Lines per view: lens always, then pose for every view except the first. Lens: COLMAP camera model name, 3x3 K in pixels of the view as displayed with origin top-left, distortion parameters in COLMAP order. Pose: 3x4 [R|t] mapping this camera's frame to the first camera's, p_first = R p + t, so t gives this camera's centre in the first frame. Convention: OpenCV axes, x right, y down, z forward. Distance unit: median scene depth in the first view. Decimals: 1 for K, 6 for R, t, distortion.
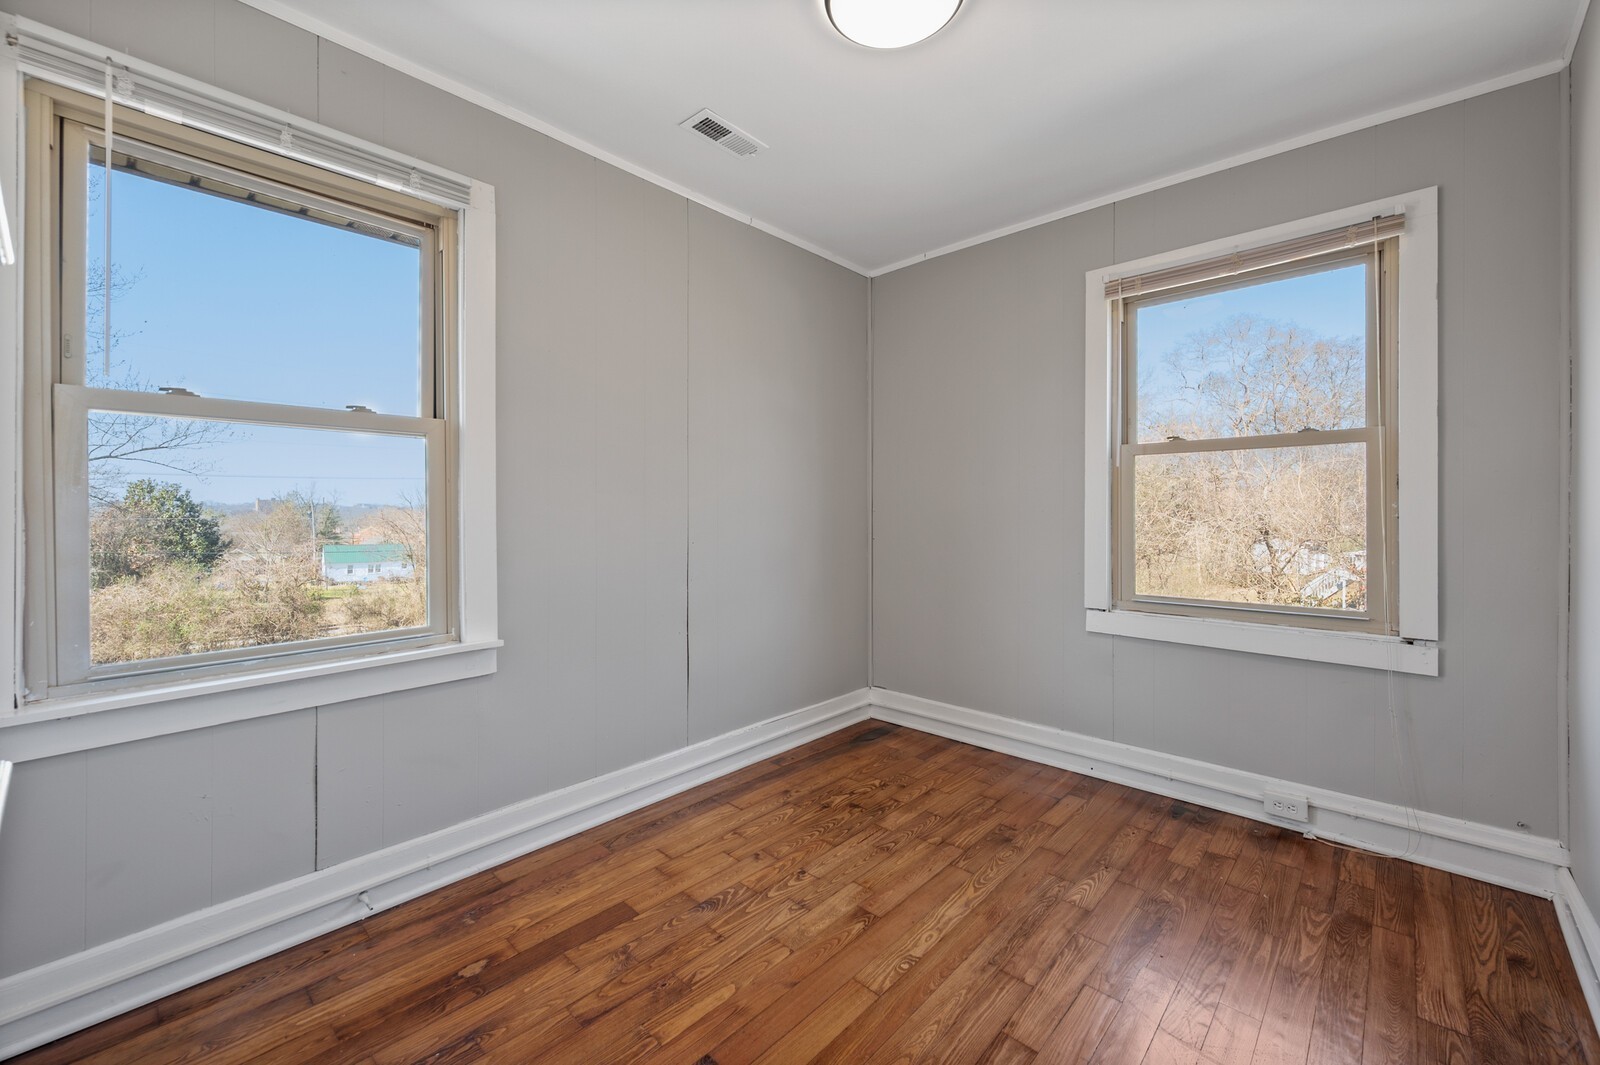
lens RADIAL K [[640.4, 0, 799.9], [0, 640.4, 514.6], [0, 0, 1]] dist [-0.001056, 0.000130]
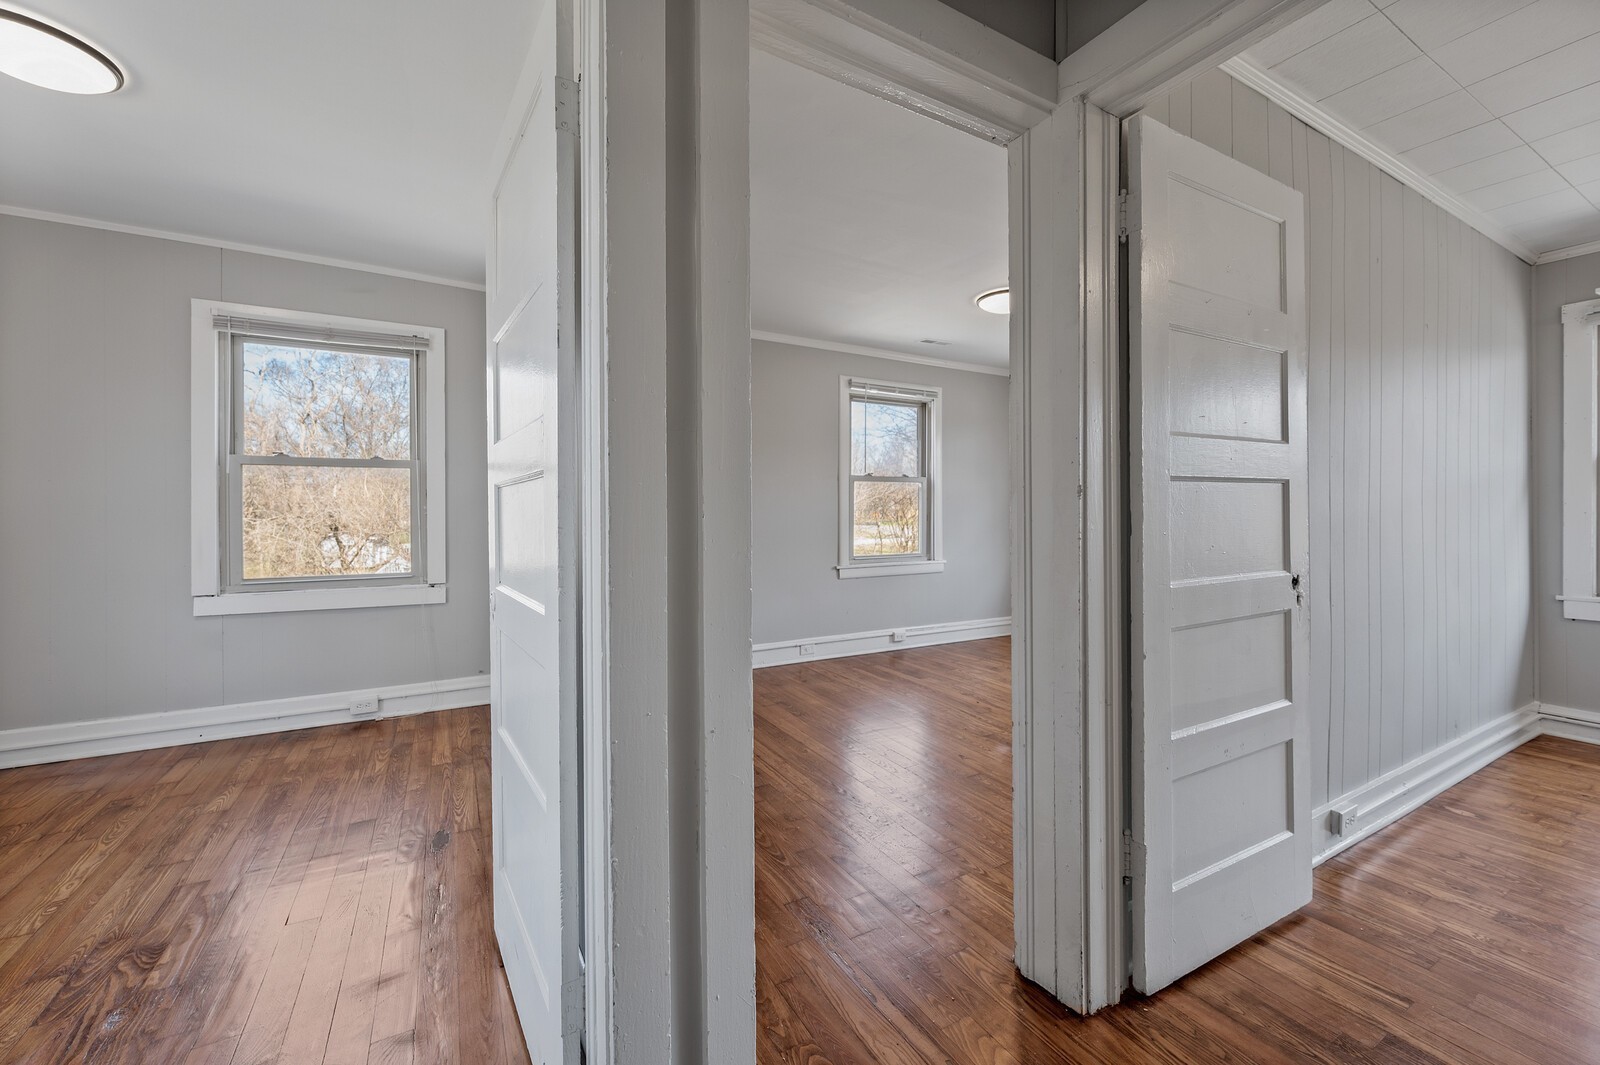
lens RADIAL K [[640.4, 0, 799.9], [0, 640.4, 514.6], [0, 0, 1]] dist [-0.001056, 0.000130]
pose [[0.305758, -0.005510, 0.952093, -0.375219], [0.001066, 0.999985, 0.005445, -0.003688], [-0.952109, -0.000649, 0.305759, -0.456461]]
